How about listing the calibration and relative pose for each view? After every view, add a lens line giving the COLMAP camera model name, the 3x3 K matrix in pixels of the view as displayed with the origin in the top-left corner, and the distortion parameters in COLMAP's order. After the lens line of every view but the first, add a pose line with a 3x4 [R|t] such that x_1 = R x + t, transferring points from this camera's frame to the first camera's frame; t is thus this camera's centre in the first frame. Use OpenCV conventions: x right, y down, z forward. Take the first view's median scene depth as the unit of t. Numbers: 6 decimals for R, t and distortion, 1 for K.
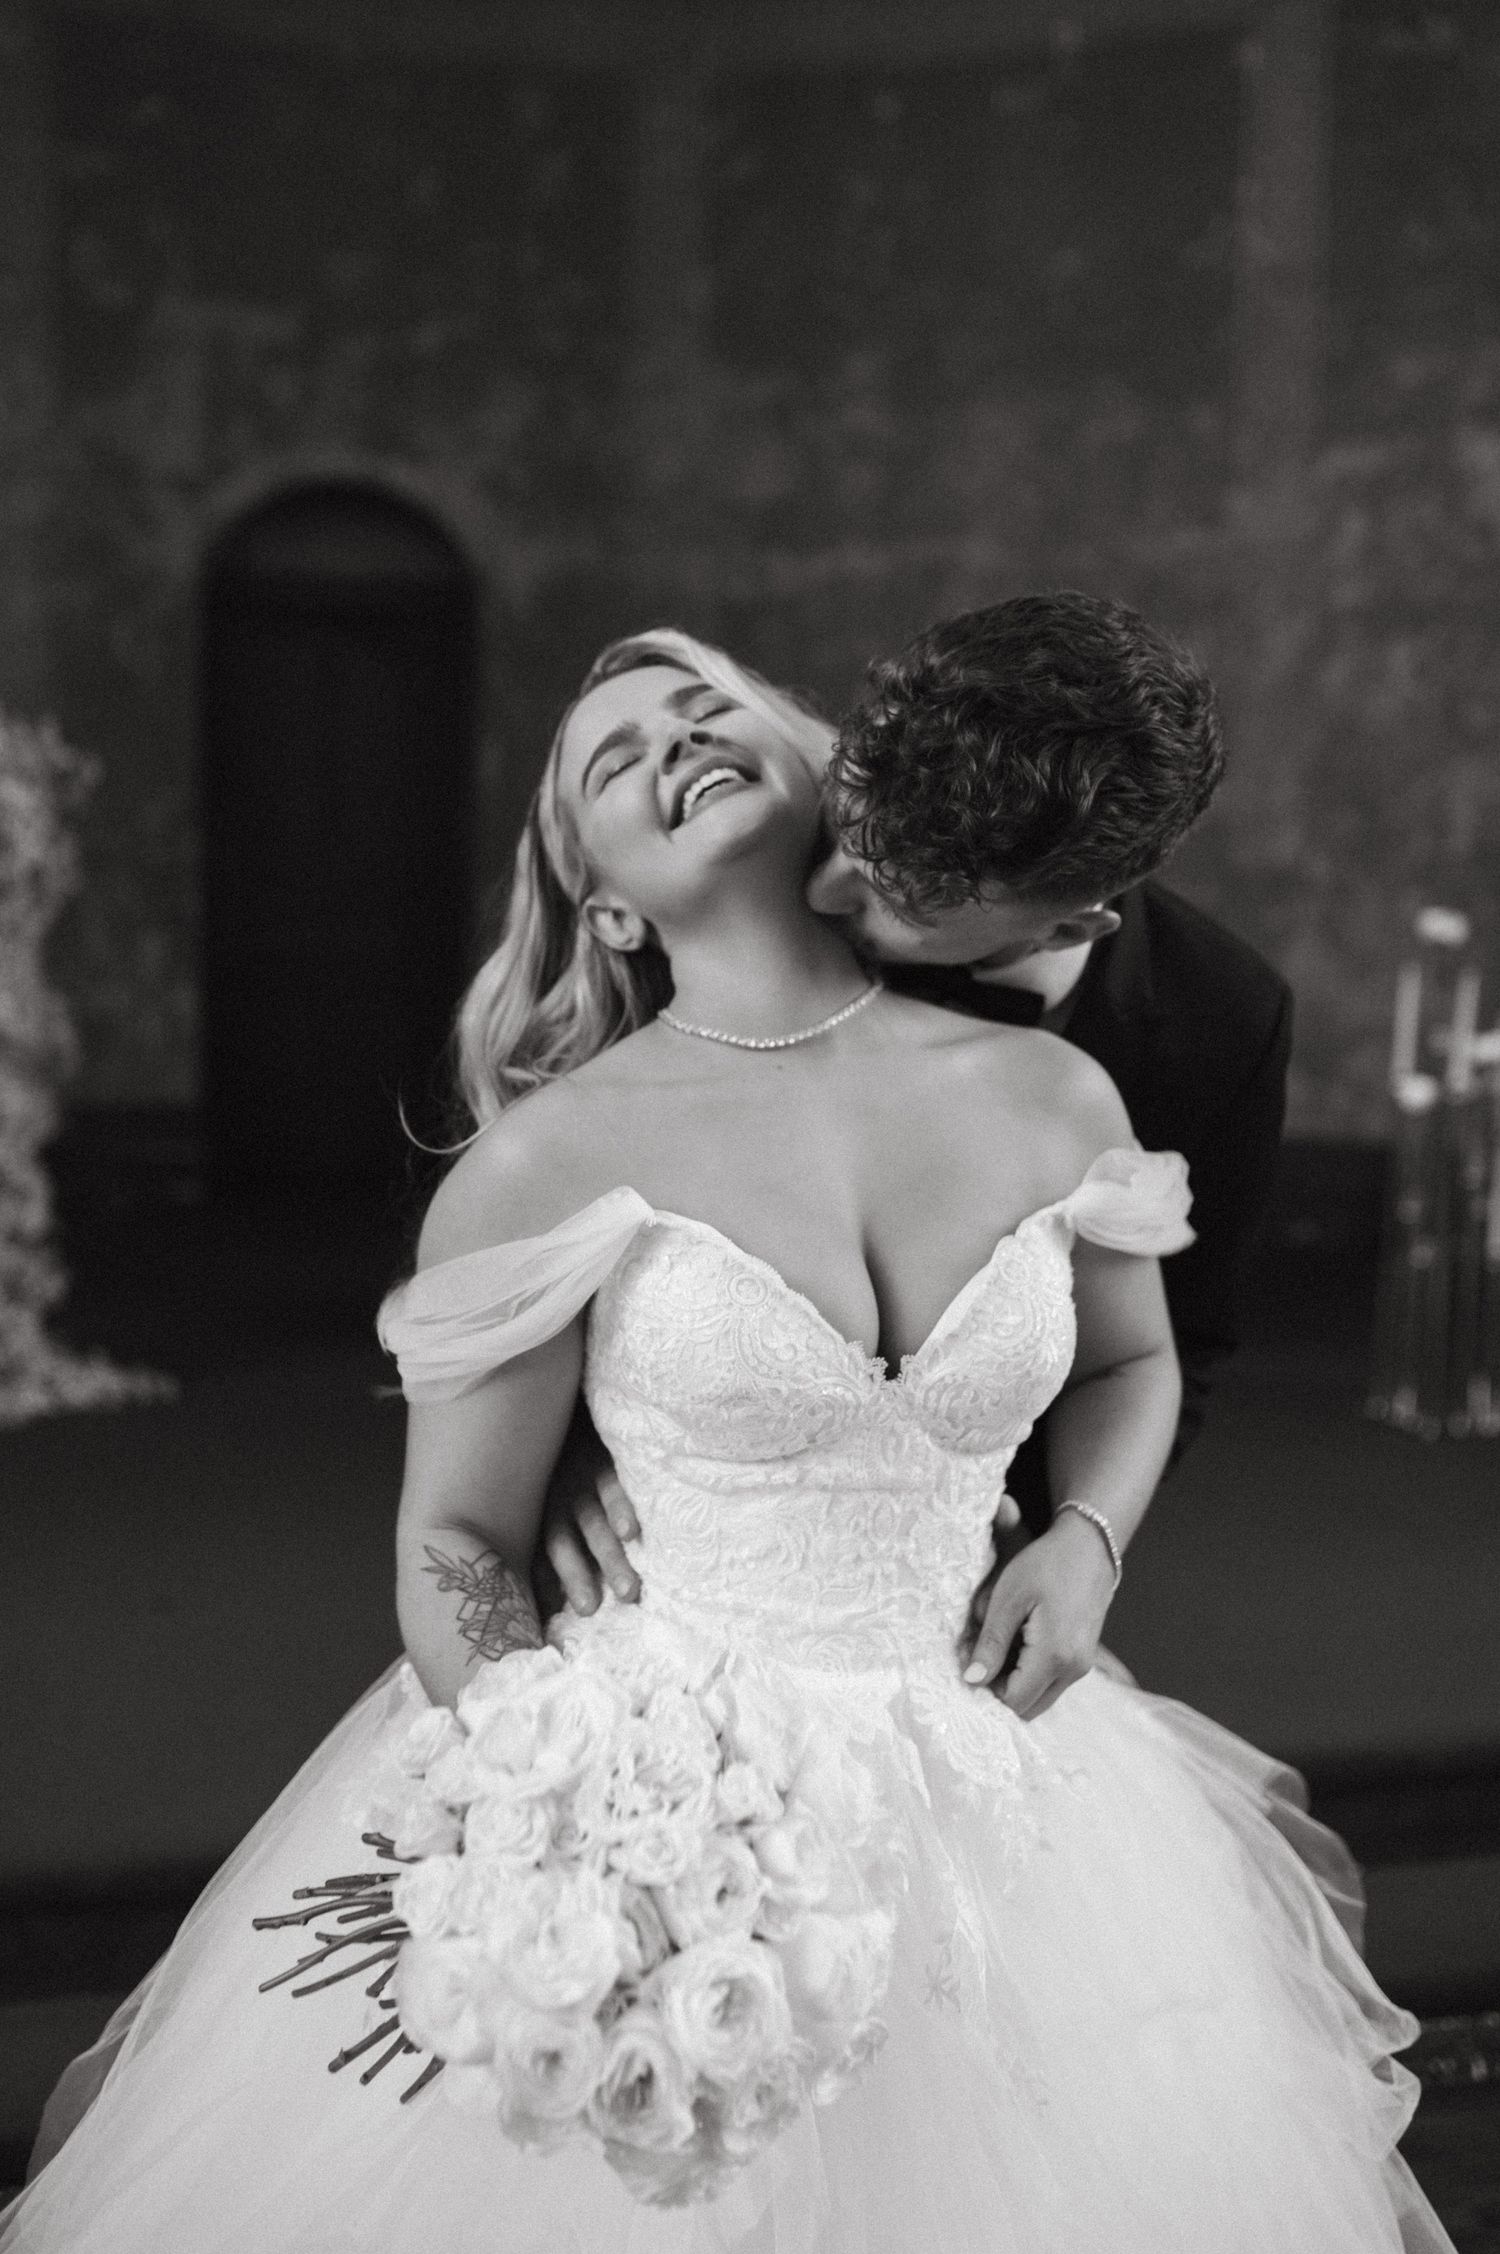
lens RADIAL K [[2162.5, 0, 740.7], [0, 2162.5, 1115.3], [0, 0, 1]] dist [-0.081560, 0.108953]
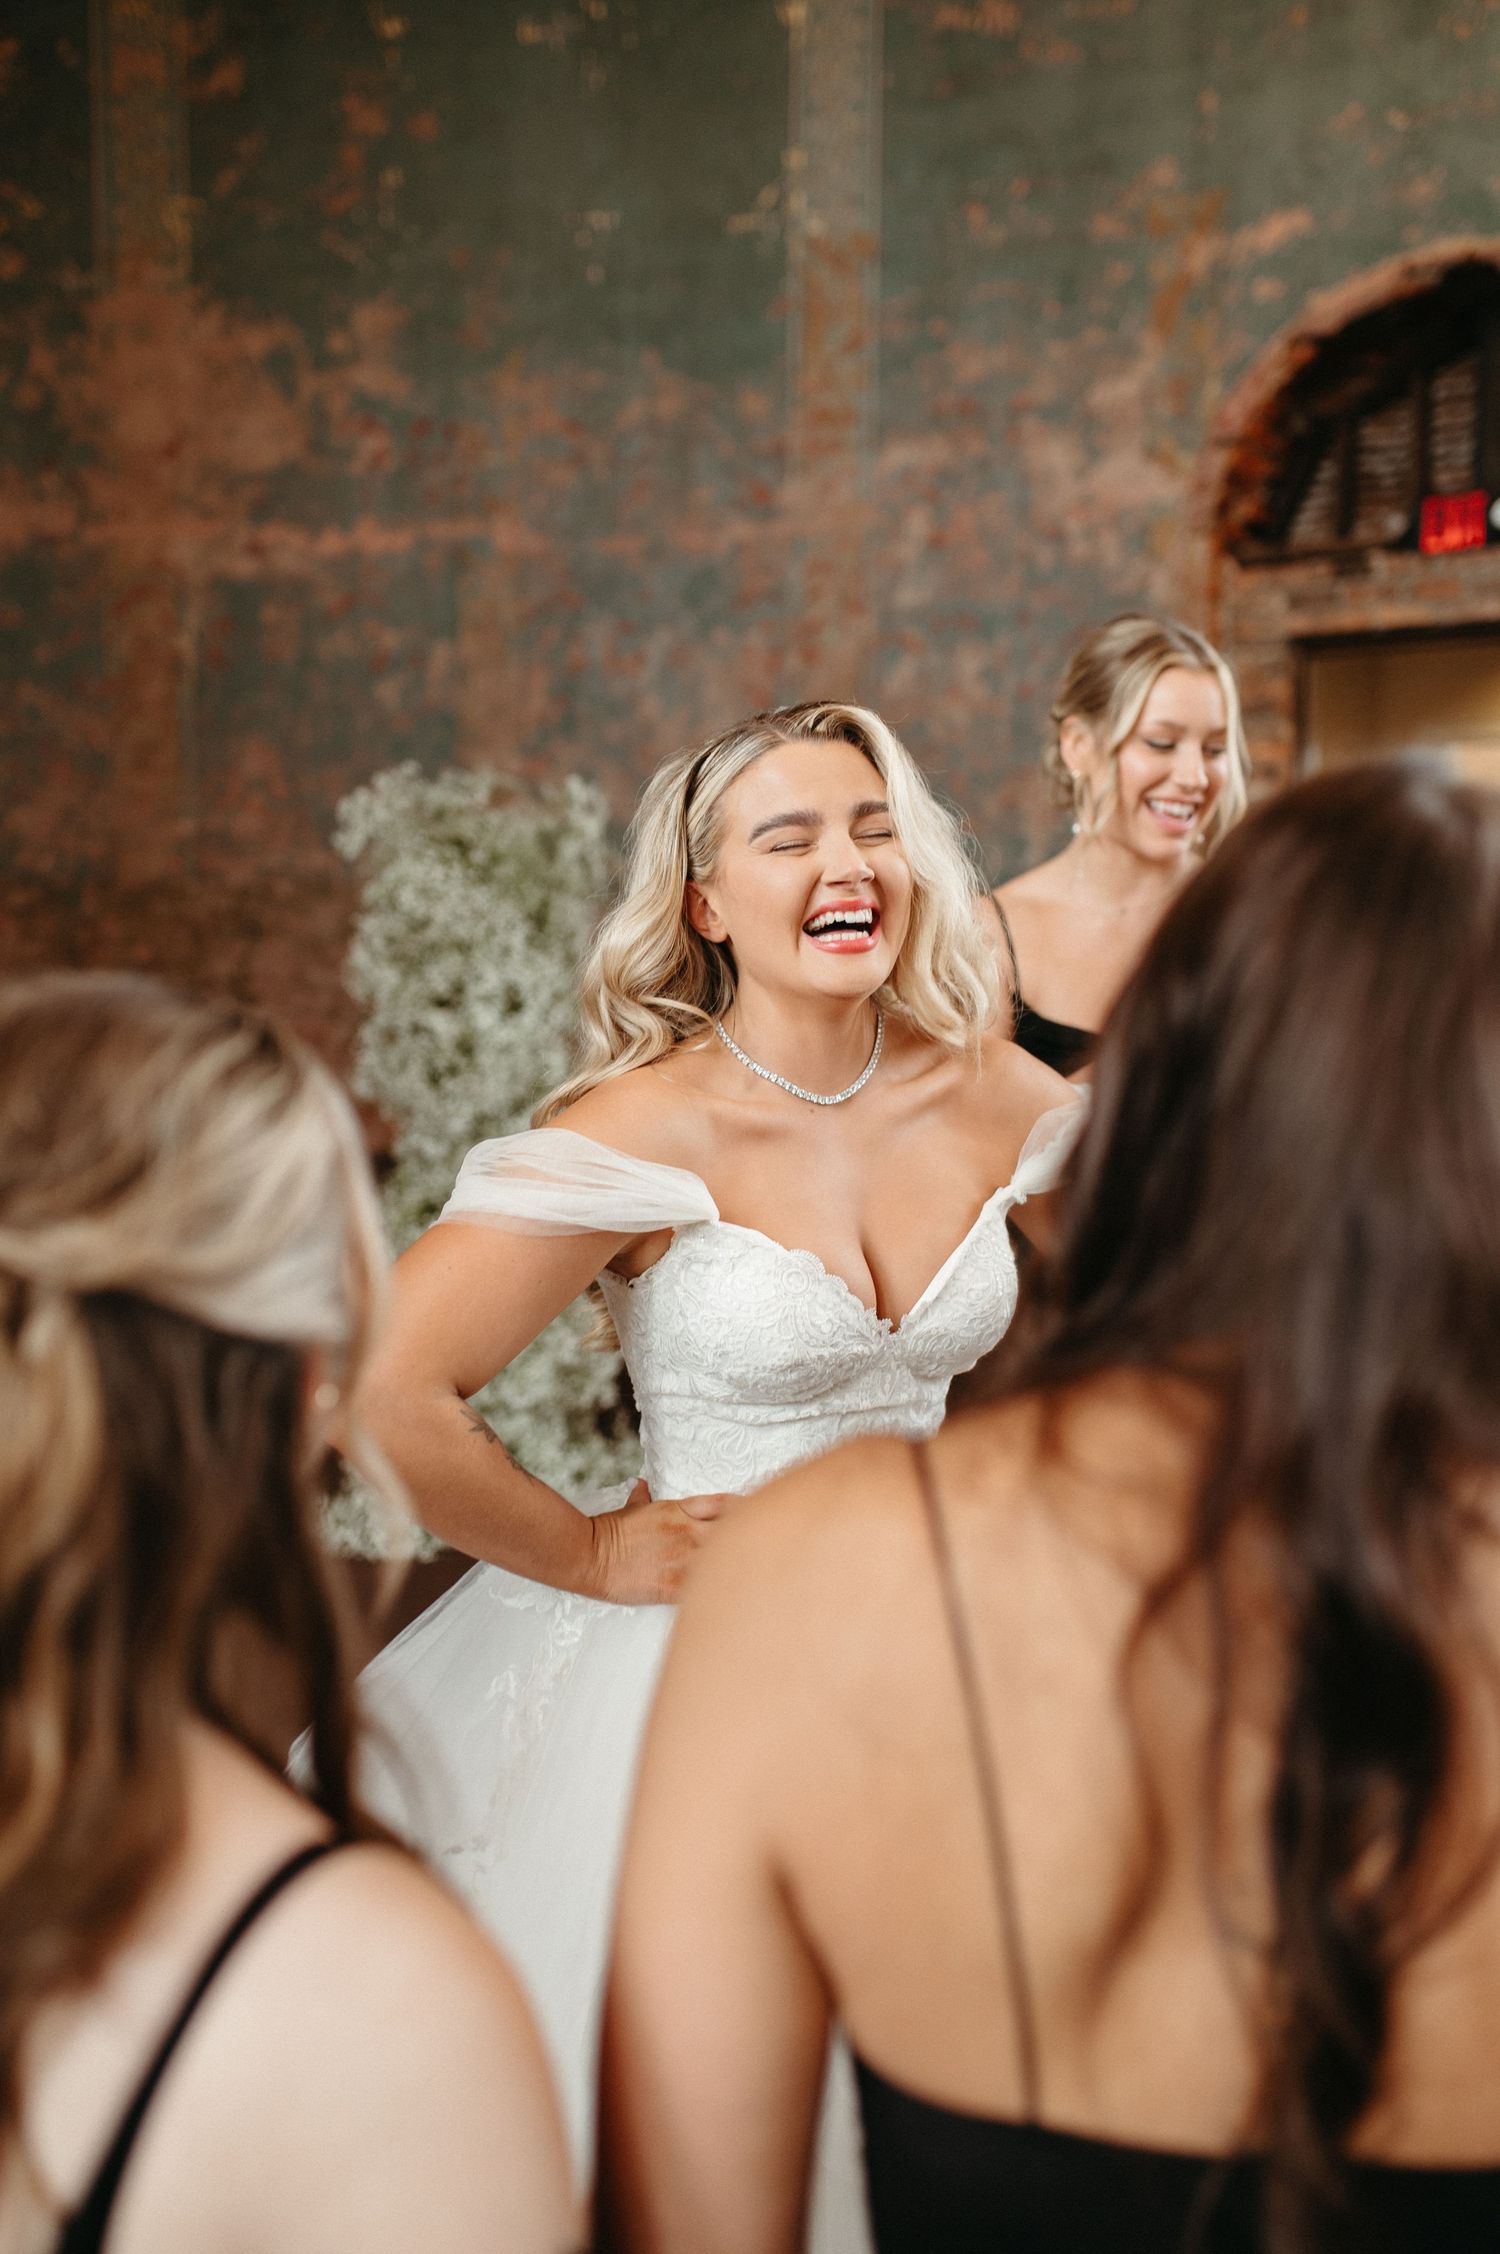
lens RADIAL K [[2150.9, 0, 734.7], [0, 2150.9, 1136.5], [0, 0, 1]] dist [-0.081470, 0.115278]
pose [[0.948654, -0.045993, 0.312953, -0.096916], [0.036145, 0.998654, 0.037201, -0.038286], [-0.314243, -0.023979, 0.949040, 0.105889]]
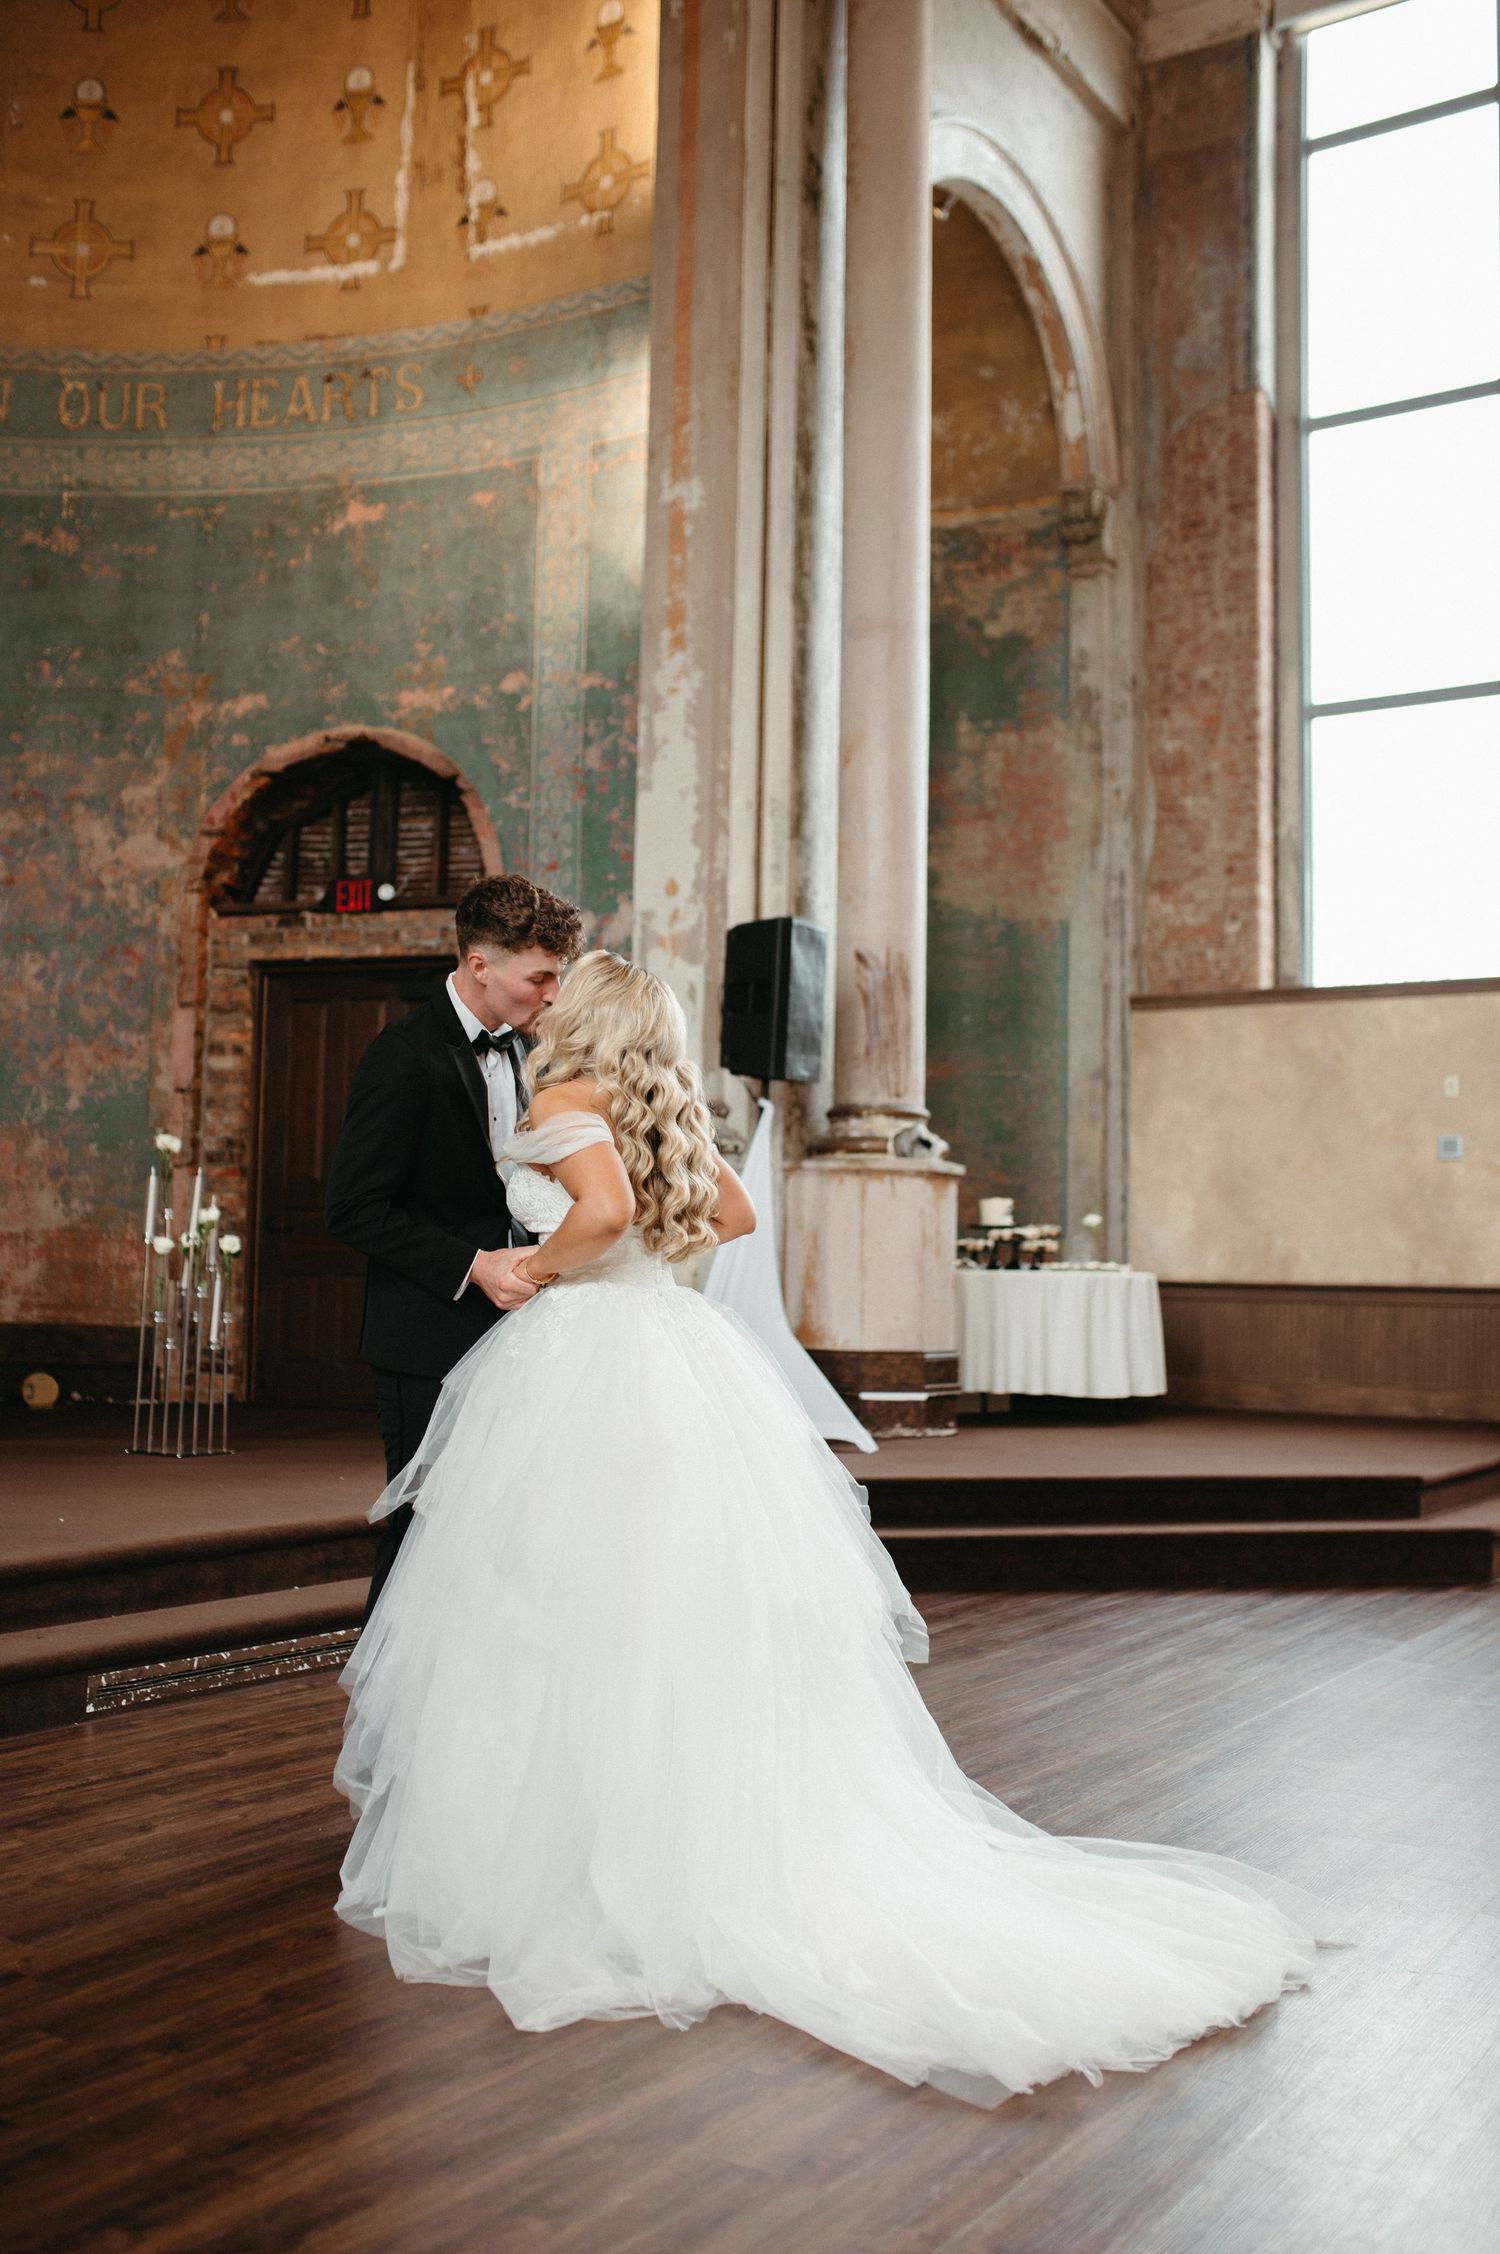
lens RADIAL K [[2179.0, 0, 743.7], [0, 2179.0, 1122.0], [0, 0, 1]] dist [-0.082498, 0.125140]
pose [[0.726102, 0.047240, 0.685962, -0.287249], [0.047435, 0.991819, -0.118513, 0.066559], [-0.685949, 0.118591, 0.717921, -0.280012]]
